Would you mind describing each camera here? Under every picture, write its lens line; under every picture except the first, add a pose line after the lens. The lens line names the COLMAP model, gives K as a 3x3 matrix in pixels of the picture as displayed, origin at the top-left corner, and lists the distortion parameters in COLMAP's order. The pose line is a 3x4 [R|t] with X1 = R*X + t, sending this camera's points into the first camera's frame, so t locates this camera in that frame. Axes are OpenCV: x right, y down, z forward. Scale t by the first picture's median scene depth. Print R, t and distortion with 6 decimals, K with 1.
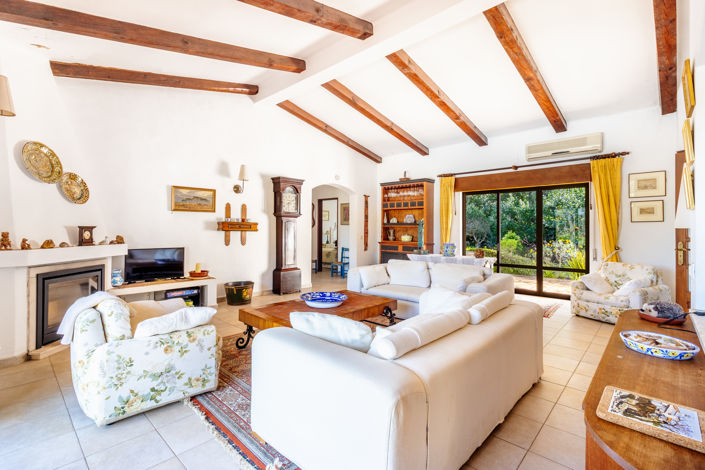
lens RADIAL K [[325.2, 0, 347.6], [0, 325.2, 220.6], [0, 0, 1]] dist [0.005053, -0.000211]
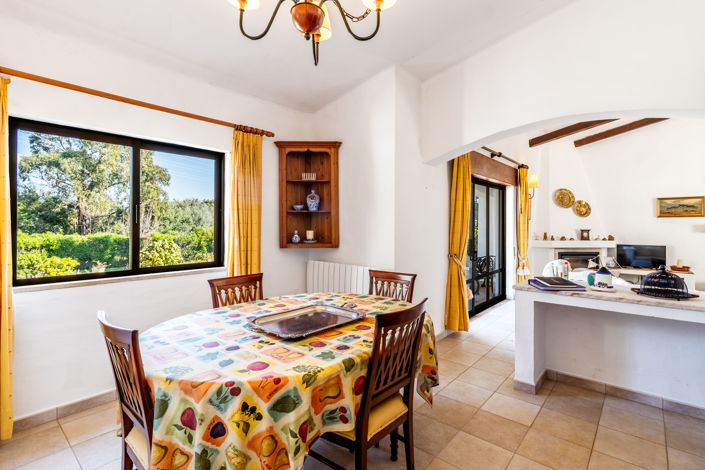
lens RADIAL K [[325.2, 0, 356.6], [0, 325.2, 228.4], [0, 0, 1]] dist [0.005053, -0.000211]
pose [[0.072055, 0.011296, -0.997337, 0.610634], [0.025017, 0.999601, 0.013129, -0.029891], [0.997087, -0.025897, 0.071744, -0.268161]]
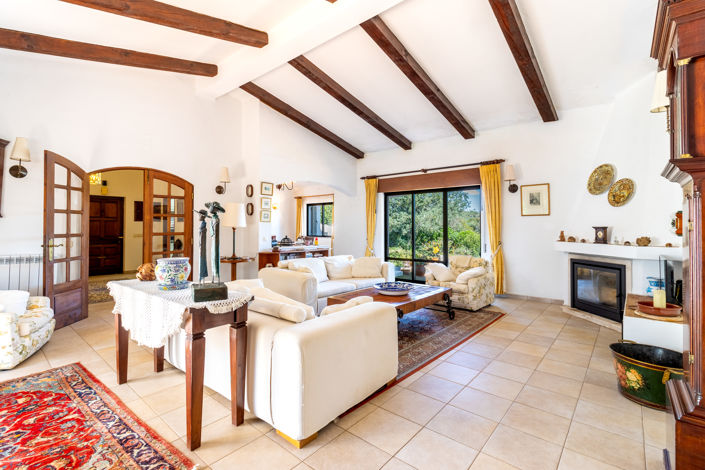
lens RADIAL K [[325.2, 0, 349.3], [0, 325.2, 228.3], [0, 0, 1]] dist [0.005053, -0.000211]
pose [[-0.998667, -0.006329, -0.051229, 0.096193], [-0.005011, 0.999654, -0.025829, 0.037327], [0.051374, -0.025538, -0.998353, 1.379923]]
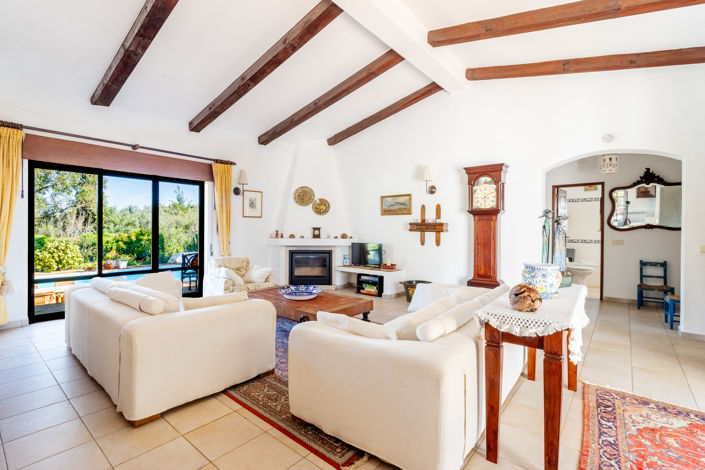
lens RADIAL K [[325.2, 0, 355.1], [0, 325.2, 231.1], [0, 0, 1]] dist [0.005053, -0.000211]
pose [[0.074337, 0.003036, -0.997229, 0.663883], [0.018676, 0.999816, 0.004436, 0.021794], [0.997058, -0.018954, 0.074267, 0.707278]]
